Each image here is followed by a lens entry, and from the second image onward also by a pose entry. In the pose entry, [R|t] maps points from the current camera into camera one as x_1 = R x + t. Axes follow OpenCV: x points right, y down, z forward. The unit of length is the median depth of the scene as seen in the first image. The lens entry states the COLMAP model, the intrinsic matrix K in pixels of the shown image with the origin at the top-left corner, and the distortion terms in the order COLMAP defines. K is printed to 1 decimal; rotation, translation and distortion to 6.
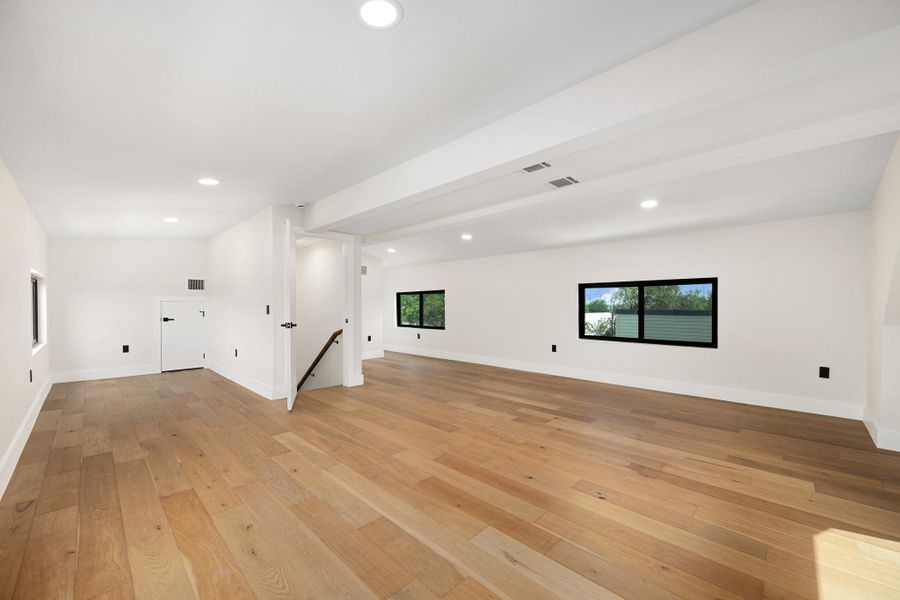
lens RADIAL K [[352.9, 0, 447.3], [0, 352.9, 307.2], [0, 0, 1]] dist [0.000803, 0.000673]
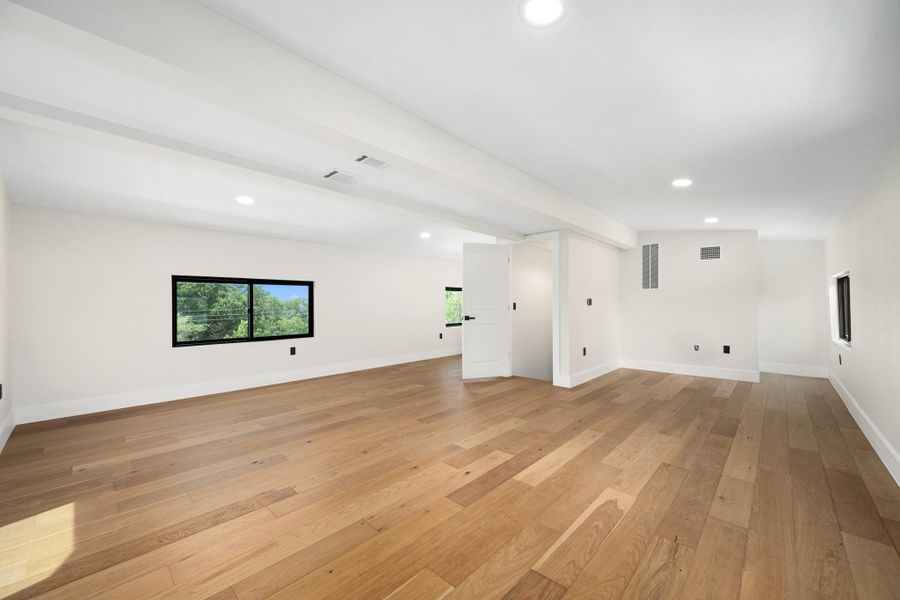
lens RADIAL K [[352.9, 0, 452.9], [0, 352.9, 300.4], [0, 0, 1]] dist [0.000803, 0.000673]
pose [[0.033655, -0.009866, -0.999385, 1.238183], [0.000142, 0.999951, -0.009867, -0.002364], [0.999434, 0.000190, 0.033654, 1.210598]]
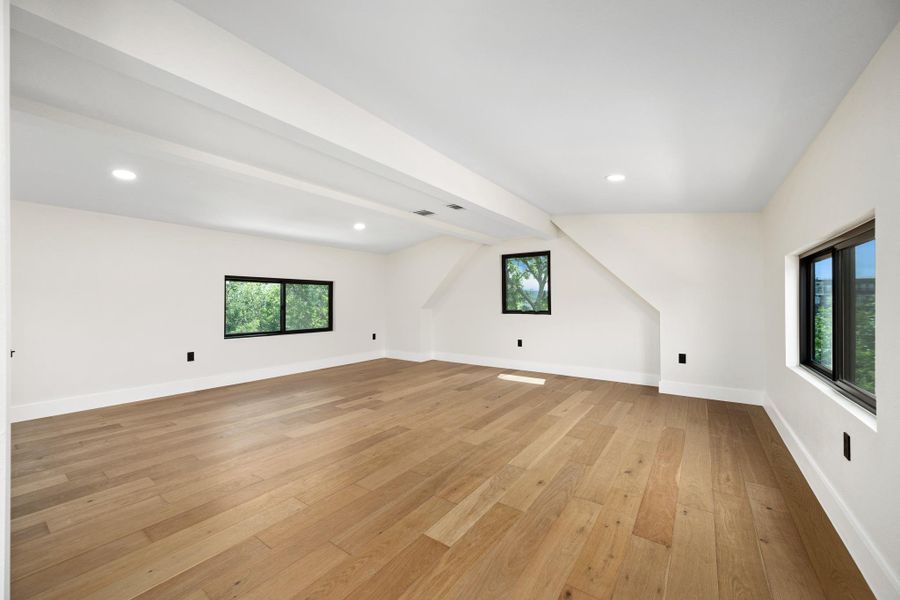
lens RADIAL K [[352.9, 0, 445.5], [0, 352.9, 299.0], [0, 0, 1]] dist [0.000803, 0.000673]
pose [[-0.149336, 0.006423, 0.988766, -1.115875], [0.002295, 0.999978, -0.006149, -0.004689], [-0.988784, 0.001351, -0.149347, 1.184396]]
